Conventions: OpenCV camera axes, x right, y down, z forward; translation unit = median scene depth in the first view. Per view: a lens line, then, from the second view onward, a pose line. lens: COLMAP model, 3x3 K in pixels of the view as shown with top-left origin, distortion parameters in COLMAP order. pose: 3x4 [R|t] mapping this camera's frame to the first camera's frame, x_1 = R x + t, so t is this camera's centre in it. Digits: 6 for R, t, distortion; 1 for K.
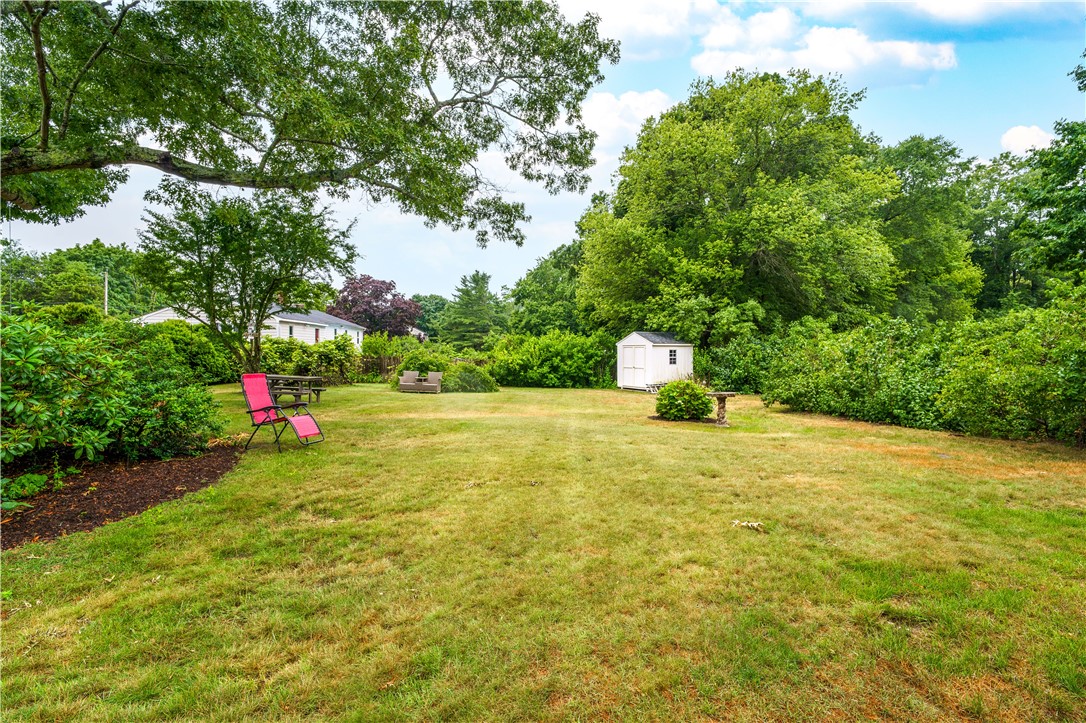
lens RADIAL K [[517.6, 0, 543.4], [0, 517.6, 364.5], [0, 0, 1]] dist [-0.000100, -0.000040]
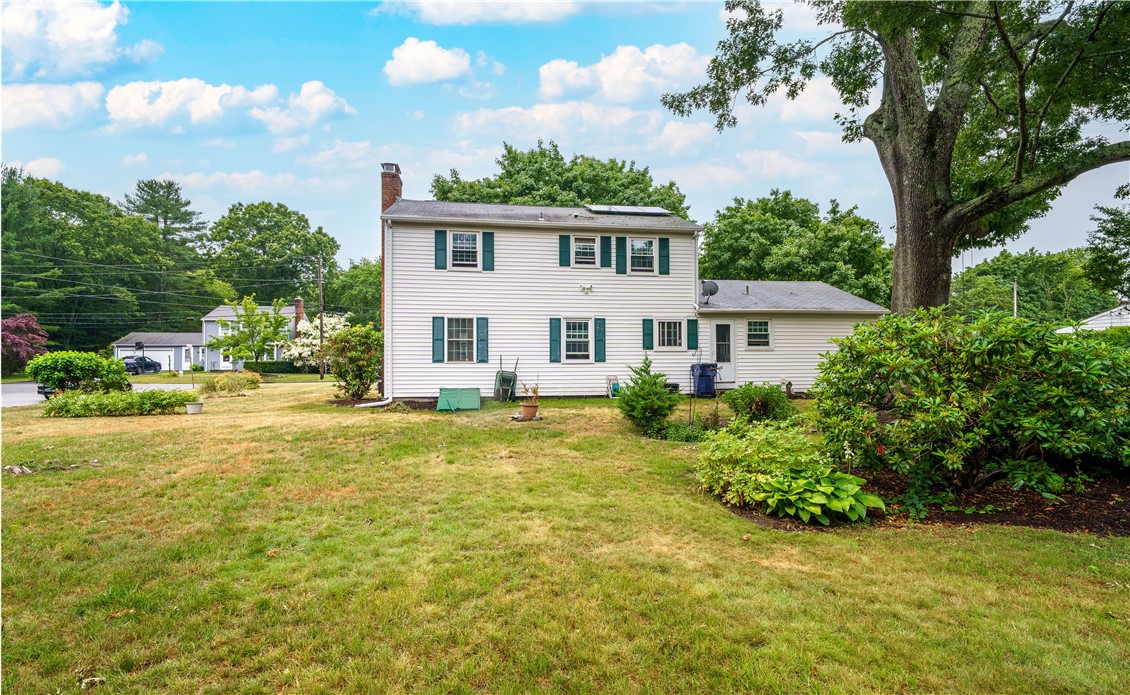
lens RADIAL K [[547.6, 0, 564.5], [0, 547.6, 351.5], [0, 0, 1]] dist [-0.000184, -0.000088]
pose [[0.181125, -0.024472, -0.983156, -0.003505], [-0.023820, 0.999288, -0.029262, 0.003826], [0.983172, 0.028719, 0.180413, -0.151264]]
